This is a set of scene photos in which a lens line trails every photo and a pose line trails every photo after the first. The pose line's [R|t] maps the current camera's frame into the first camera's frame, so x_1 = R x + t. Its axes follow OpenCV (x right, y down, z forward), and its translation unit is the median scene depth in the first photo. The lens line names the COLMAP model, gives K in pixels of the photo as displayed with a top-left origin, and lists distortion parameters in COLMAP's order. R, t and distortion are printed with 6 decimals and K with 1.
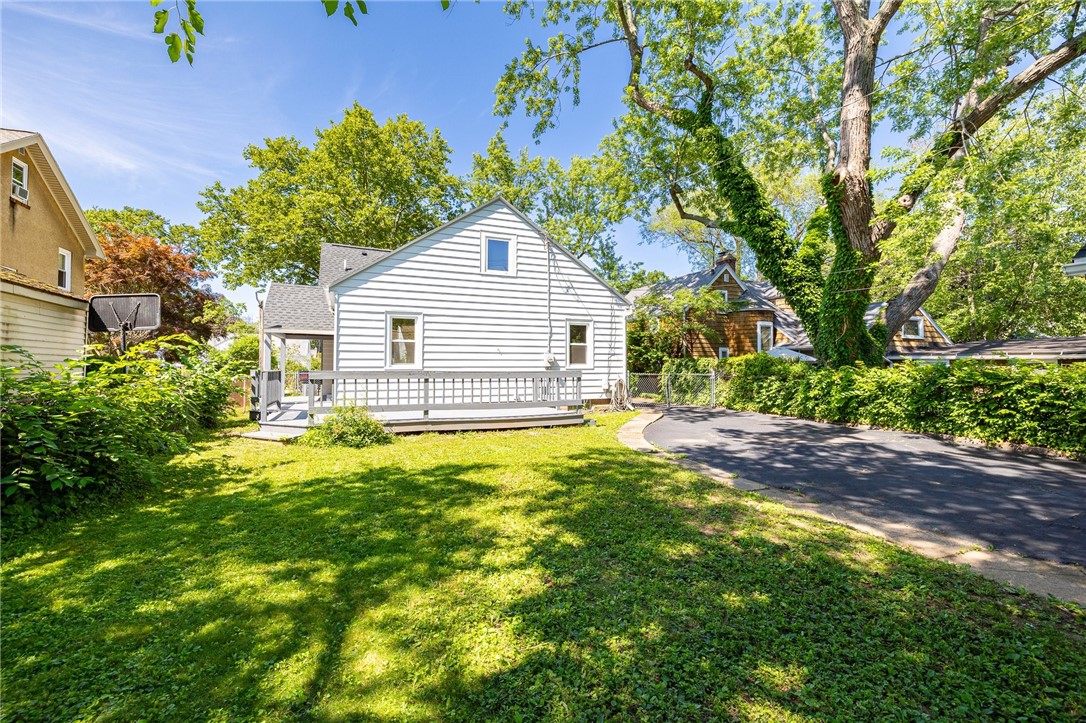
lens RADIAL K [[455.7, 0, 539.3], [0, 455.7, 356.3], [0, 0, 1]] dist [0.000803, 0.000193]
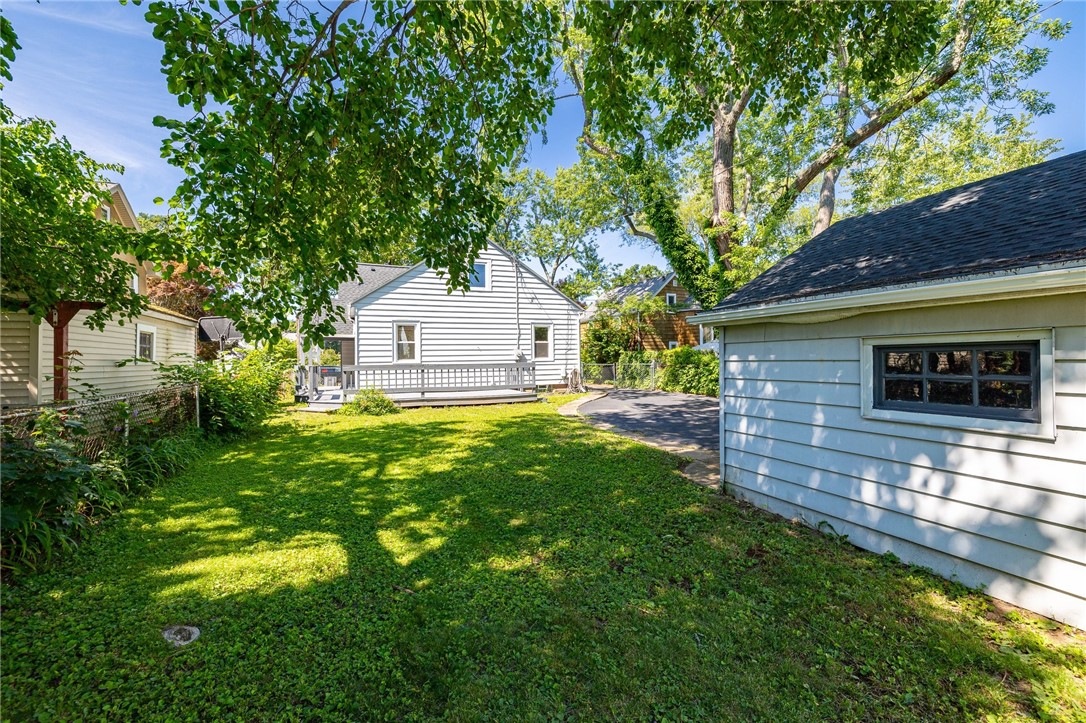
lens RADIAL K [[455.7, 0, 539.3], [0, 455.7, 356.3], [0, 0, 1]] dist [0.000803, 0.000193]
pose [[0.999864, -0.014768, -0.007354, 0.090605], [0.014887, 0.999755, 0.016381, -0.007642], [0.007110, -0.016488, 0.999839, -0.299737]]
